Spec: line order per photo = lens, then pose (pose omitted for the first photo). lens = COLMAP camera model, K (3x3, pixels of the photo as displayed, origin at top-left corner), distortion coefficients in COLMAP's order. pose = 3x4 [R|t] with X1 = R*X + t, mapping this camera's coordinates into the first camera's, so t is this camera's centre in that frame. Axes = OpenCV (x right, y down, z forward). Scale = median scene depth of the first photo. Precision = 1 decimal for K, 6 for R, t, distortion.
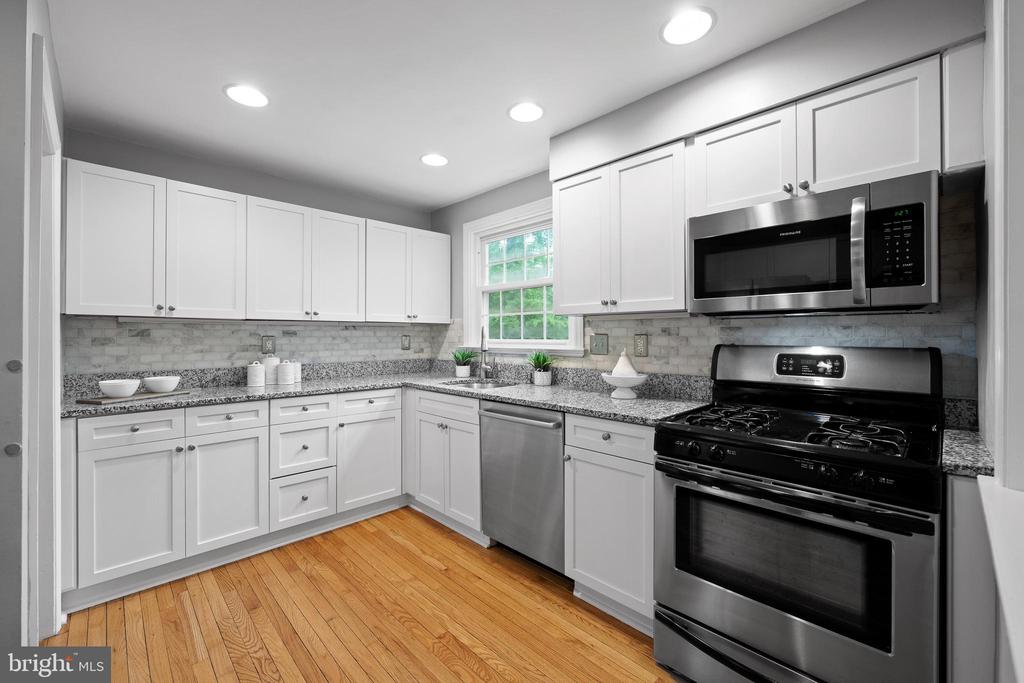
lens RADIAL K [[423.1, 0, 508.5], [0, 423.1, 334.7], [0, 0, 1]] dist [-0.002862, -0.000151]
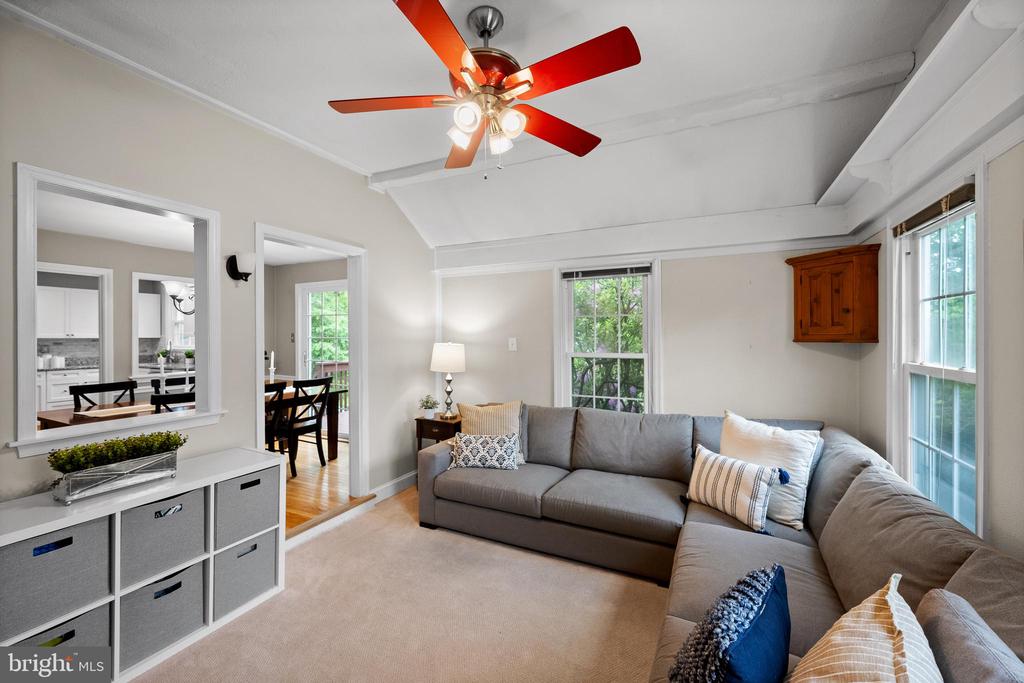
lens RADIAL K [[411.4, 0, 511.1], [0, 411.4, 338.8], [0, 0, 1]] dist [-0.008244, 0.000296]
pose [[0.940619, -0.003868, 0.339442, 1.205927], [0.001805, 0.999978, 0.006392, -0.046561], [-0.339459, -0.005400, 0.940605, -2.204762]]
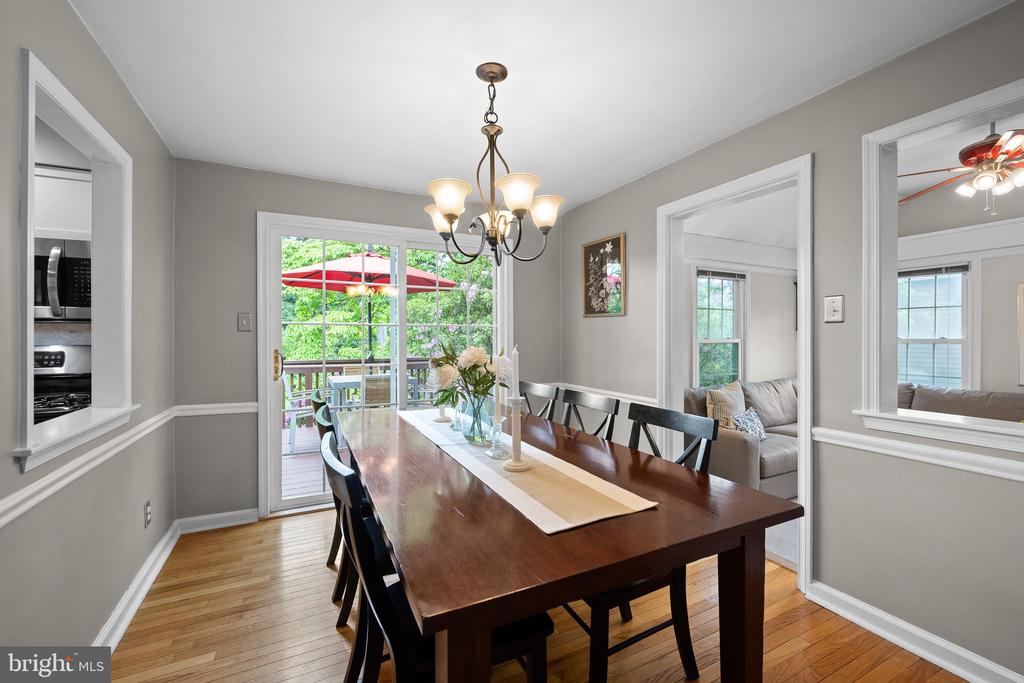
lens RADIAL K [[425.1, 0, 514.5], [0, 425.1, 338.1], [0, 0, 1]] dist [-0.004655, -0.000384]
pose [[0.296552, -0.003773, 0.955009, -0.081947], [0.002791, 0.999991, 0.003084, 0.003247], [-0.955013, 0.001751, 0.296560, -0.597610]]
